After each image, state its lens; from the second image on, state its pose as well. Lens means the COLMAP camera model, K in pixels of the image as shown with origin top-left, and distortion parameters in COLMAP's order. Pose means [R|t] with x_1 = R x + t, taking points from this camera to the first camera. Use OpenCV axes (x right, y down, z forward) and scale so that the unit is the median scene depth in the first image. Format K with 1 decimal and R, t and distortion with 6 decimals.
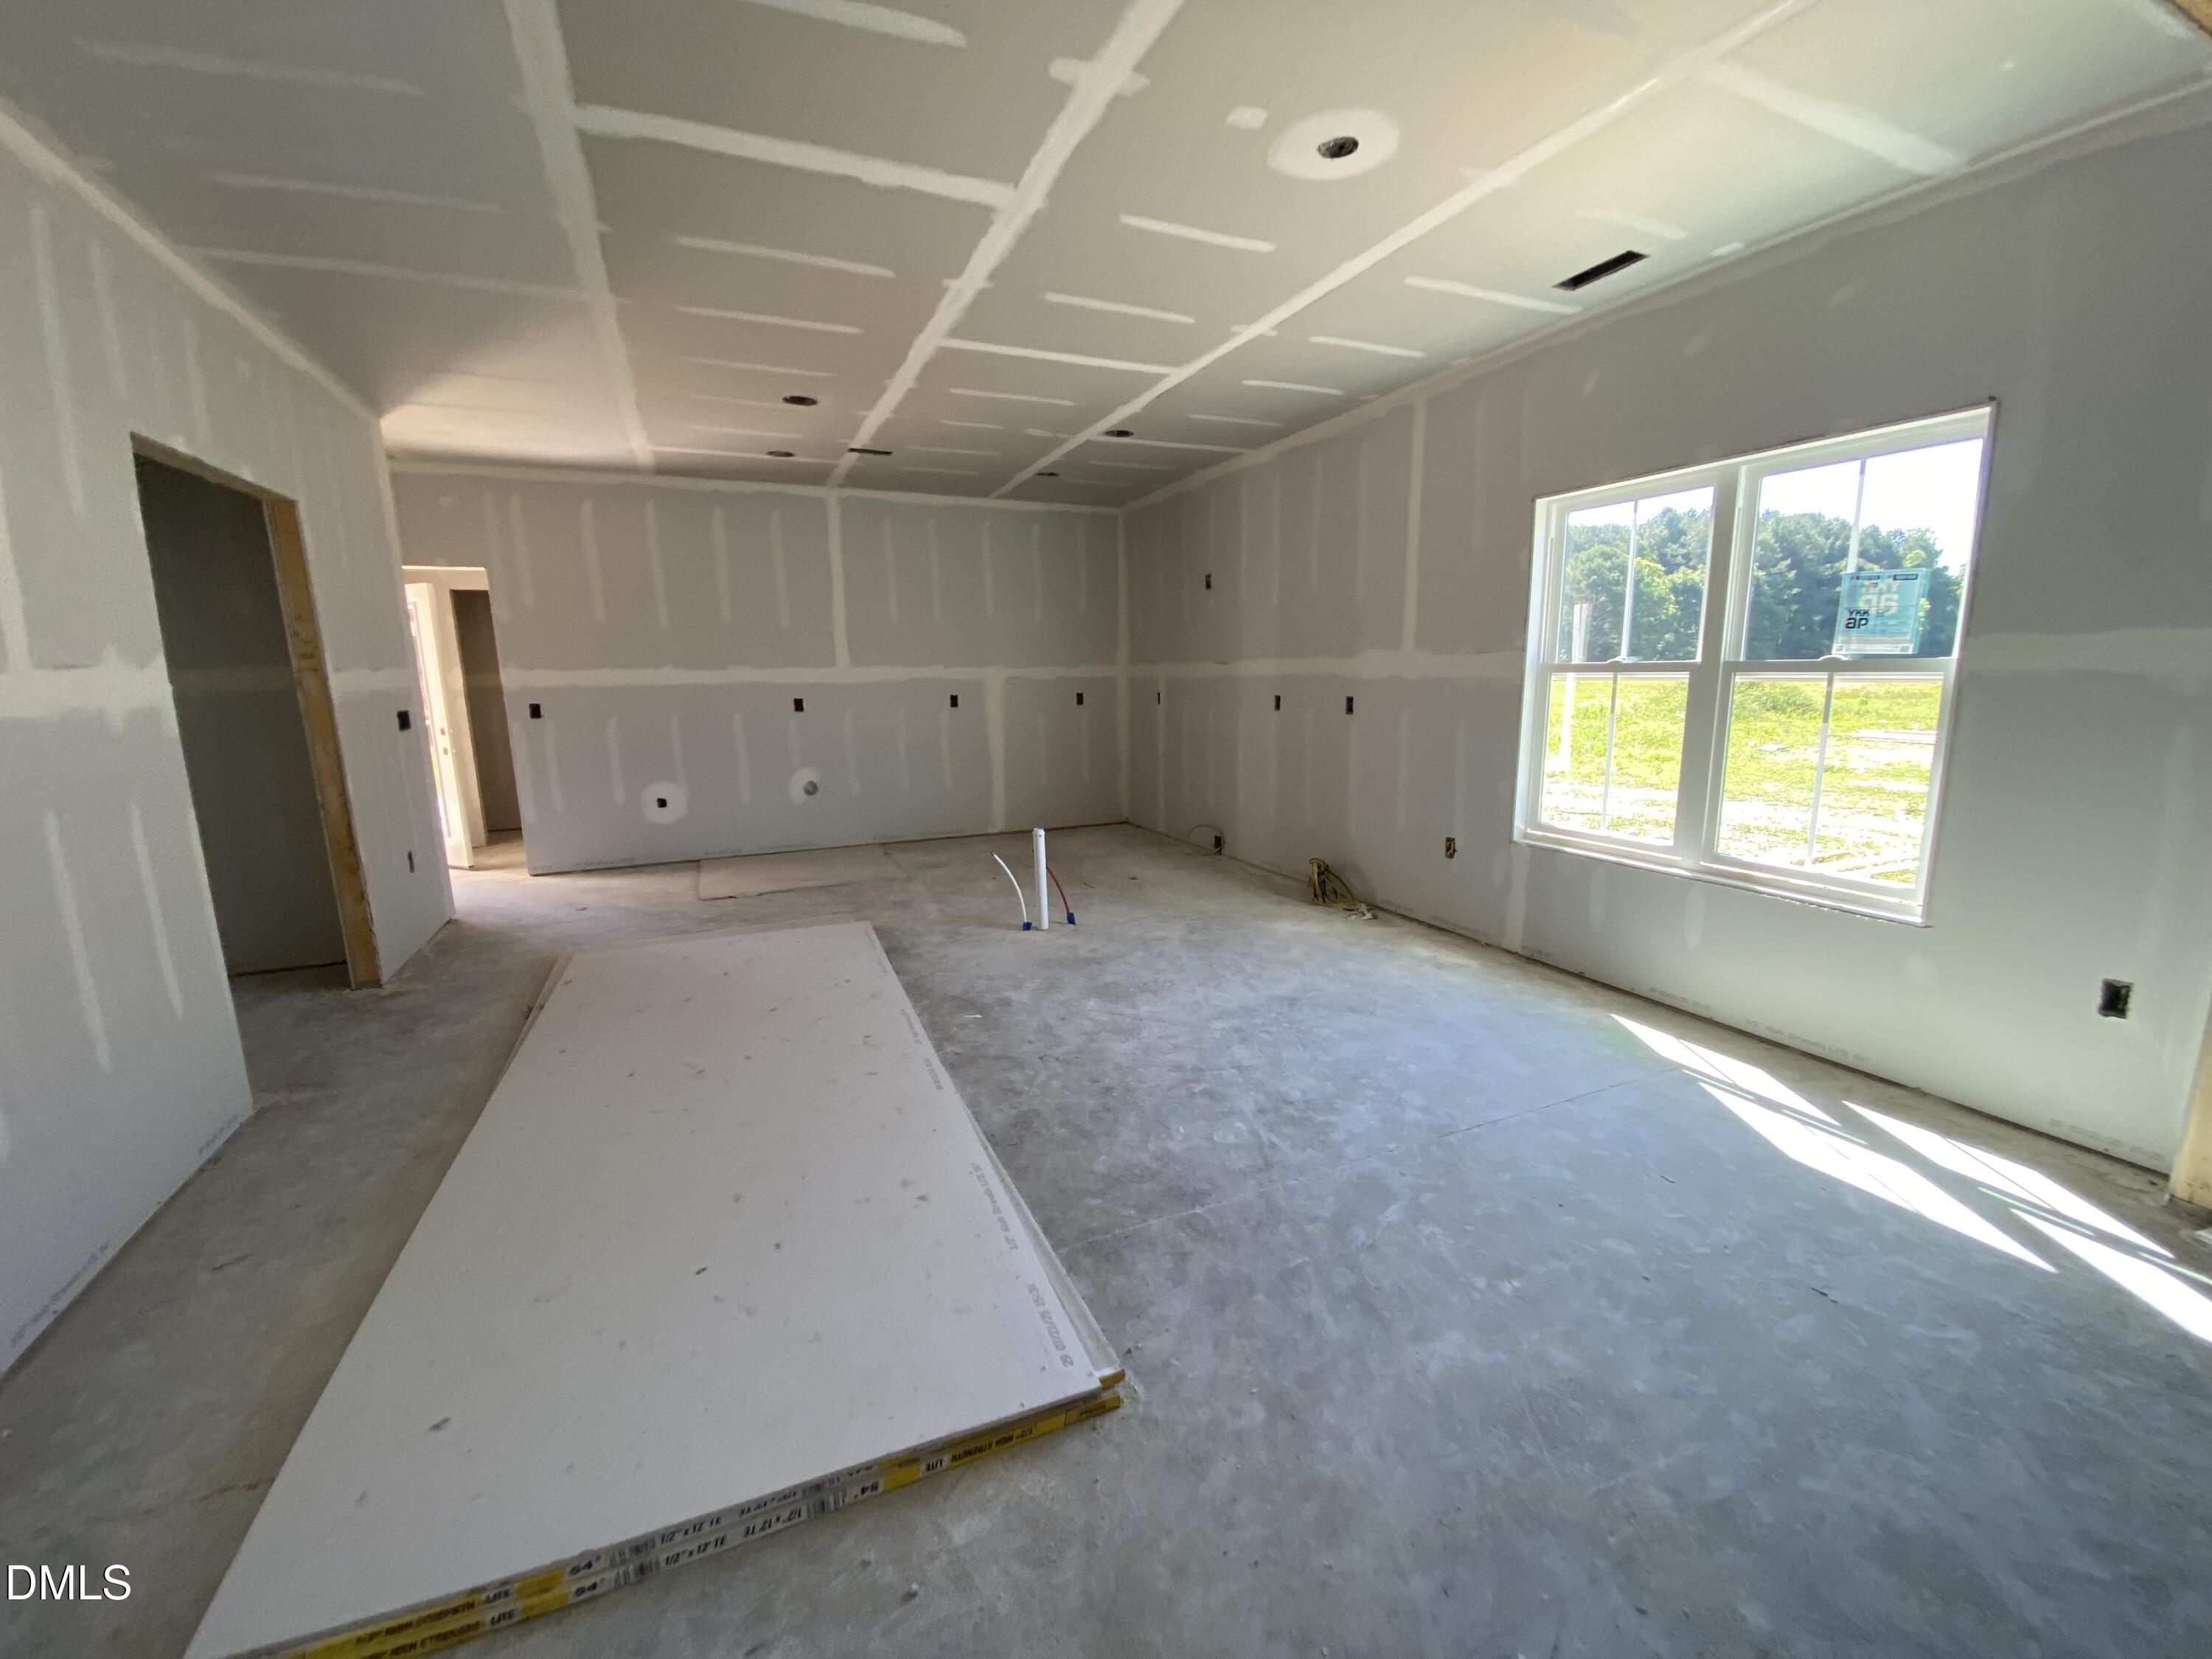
lens RADIAL K [[903.0, 0, 1108.6], [0, 903.0, 829.6], [0, 0, 1]] dist [-0.004953, -0.002786]
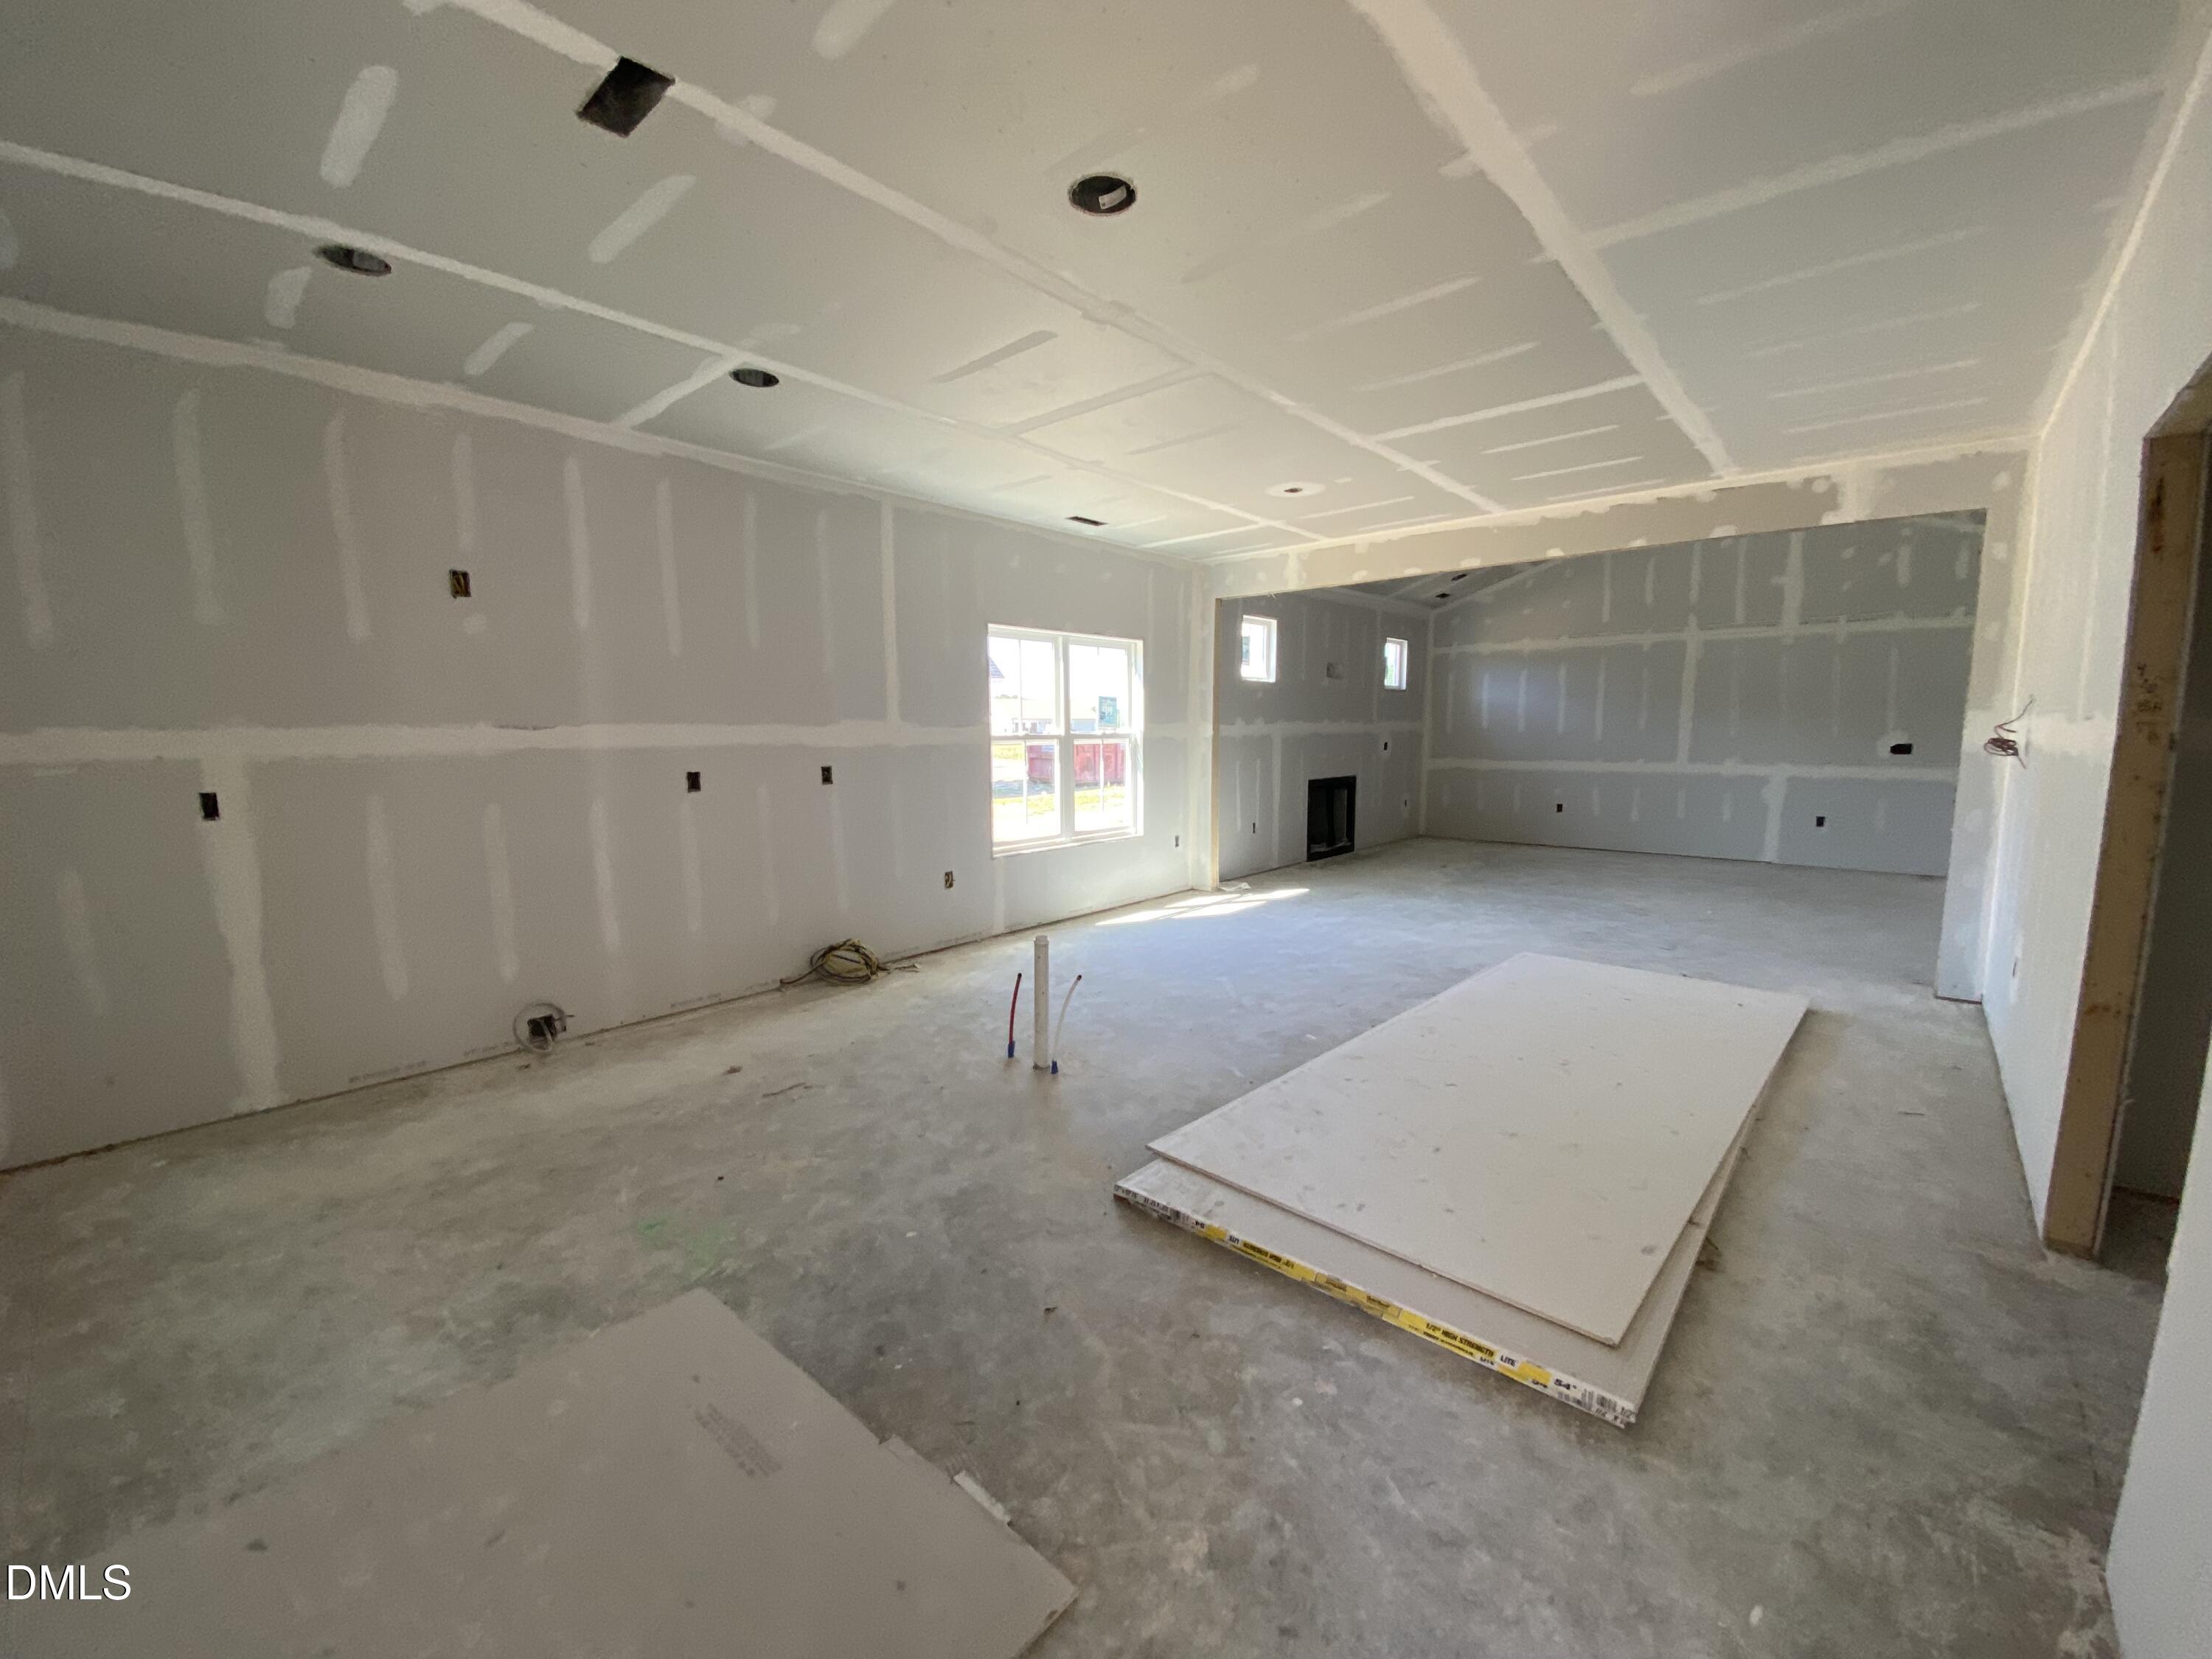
lens RADIAL K [[903.0, 0, 1106.8], [0, 903.0, 842.9], [0, 0, 1]] dist [-0.004953, -0.002786]
pose [[-0.427429, -0.098076, 0.898713, -0.748701], [0.164948, 0.968951, 0.184191, -0.202126], [-0.888874, 0.226970, -0.397980, 1.173095]]
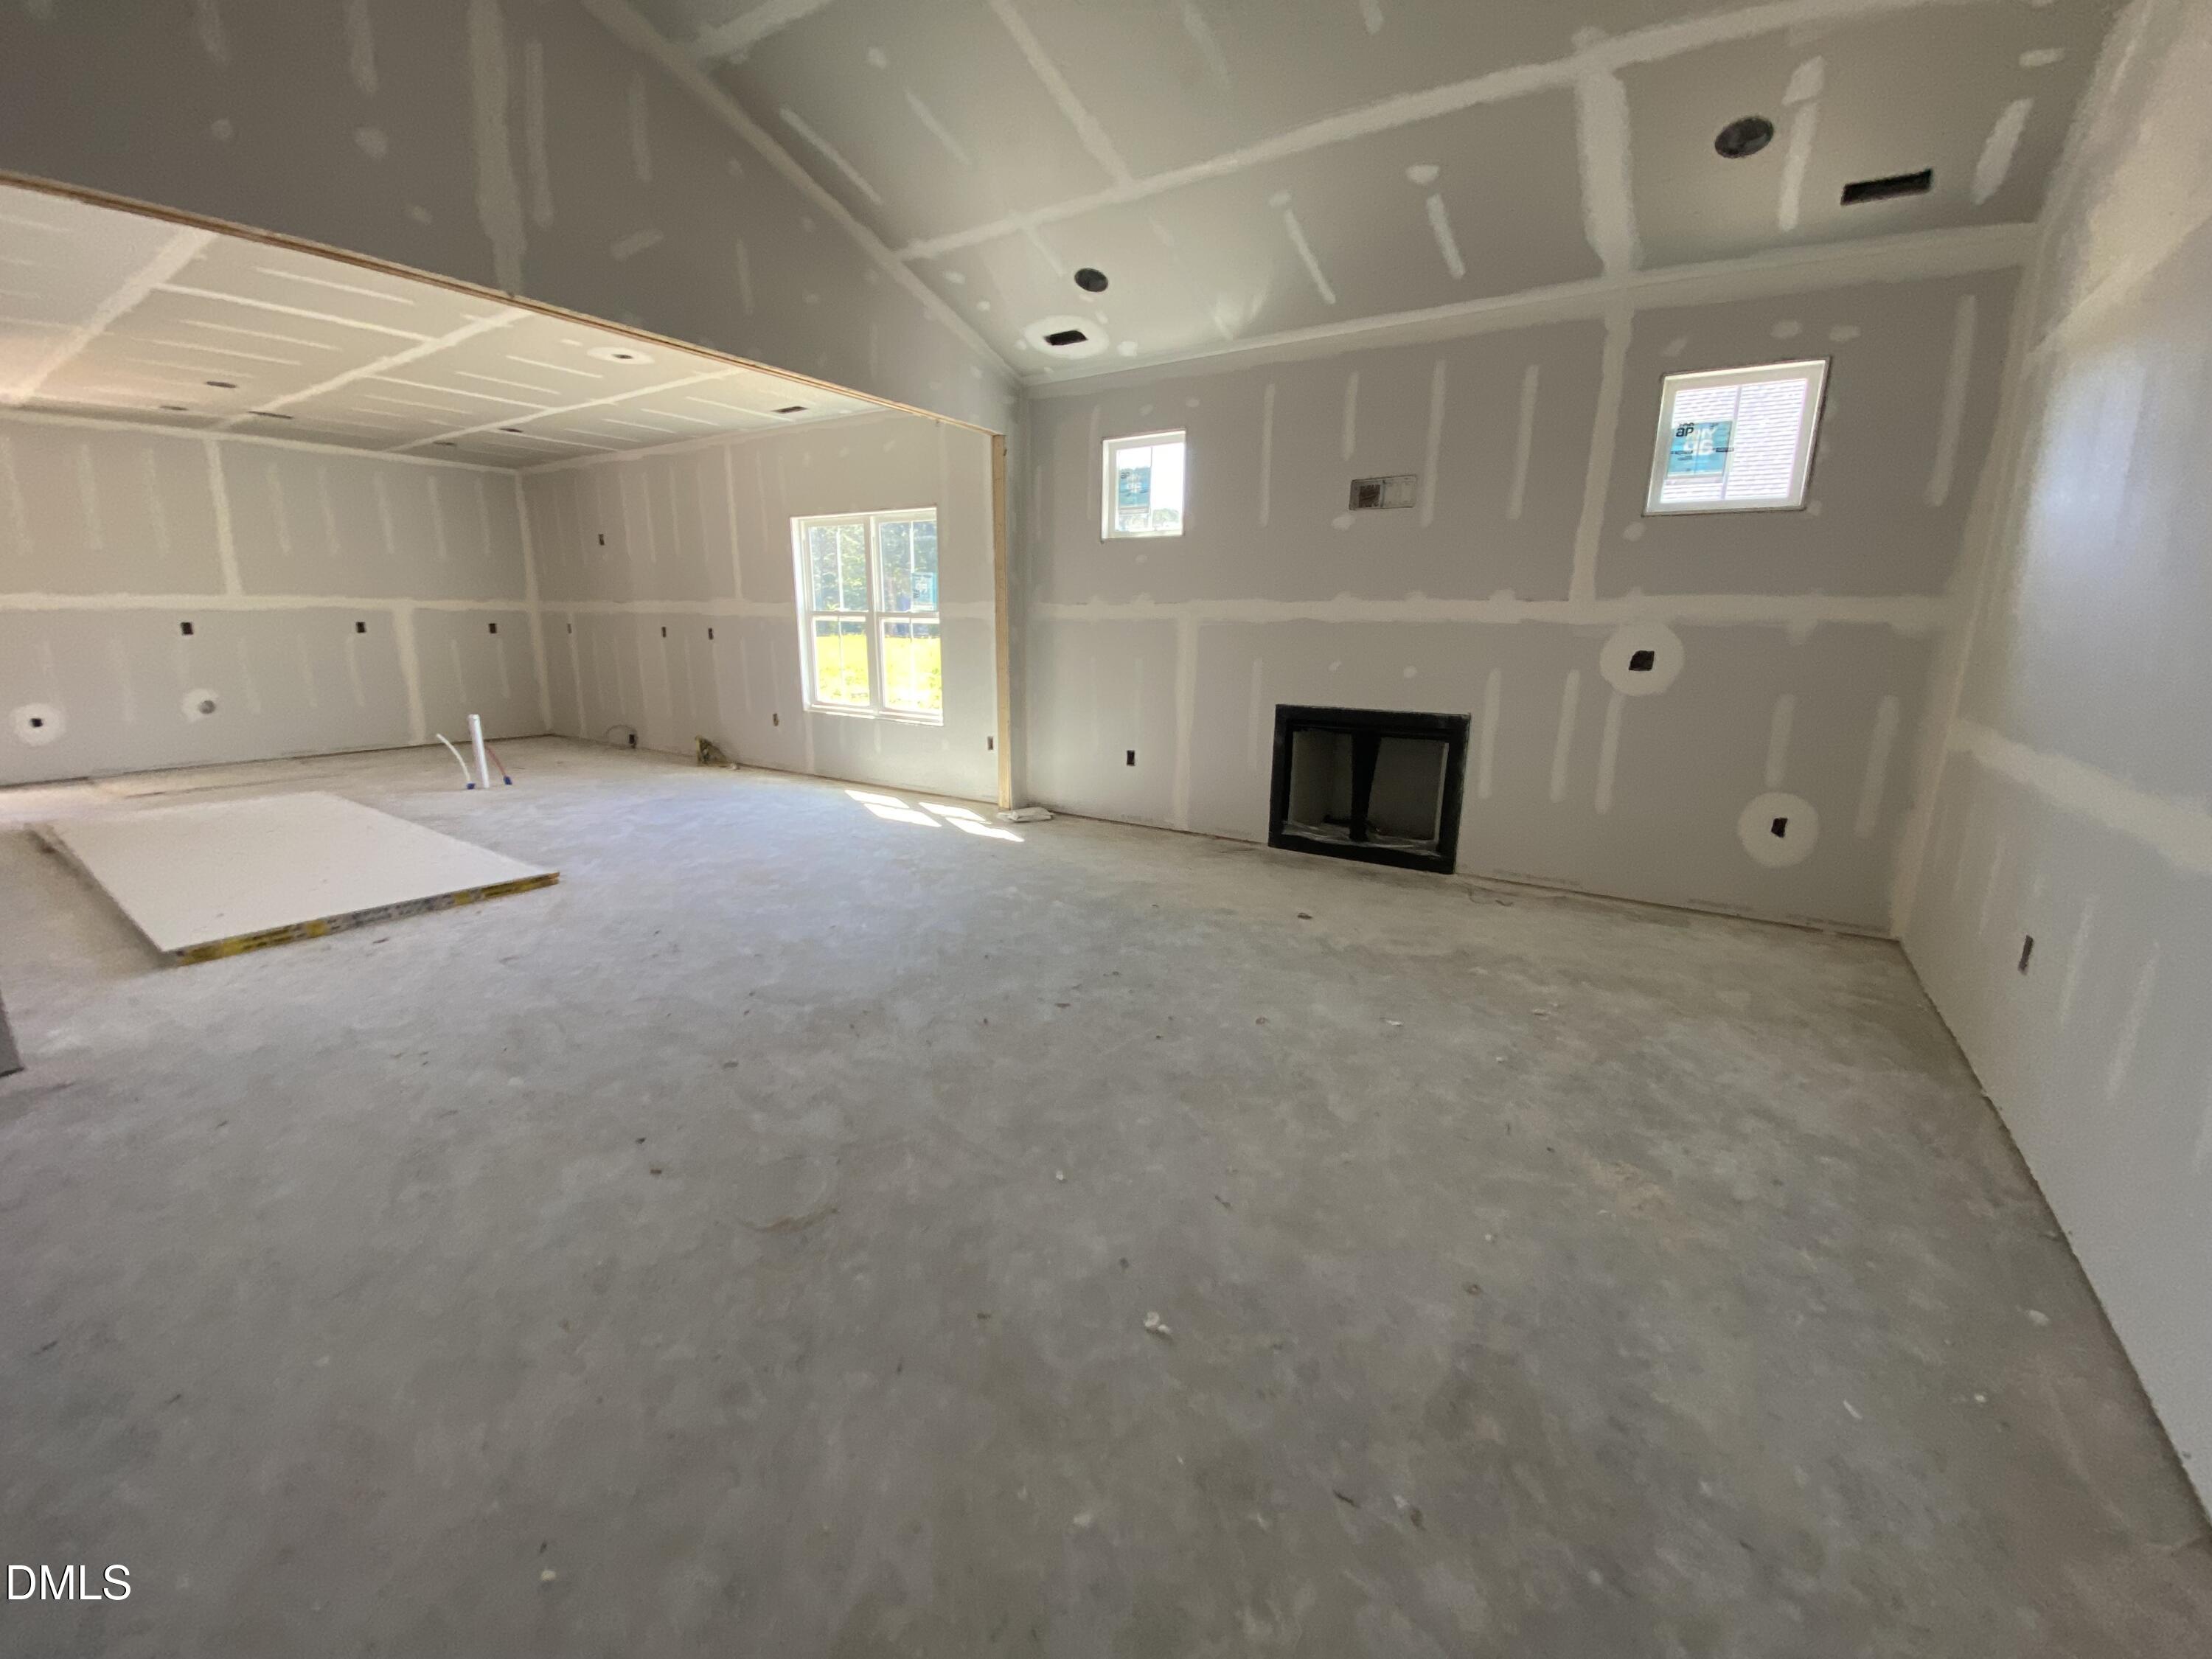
lens RADIAL K [[903.0, 0, 1115.3], [0, 903.0, 826.3], [0, 0, 1]] dist [-0.004953, -0.002786]
pose [[0.841290, -0.094012, 0.532346, 0.001391], [0.064799, 0.995199, 0.073348, 0.122206], [-0.536686, -0.027211, 0.843343, -0.678890]]
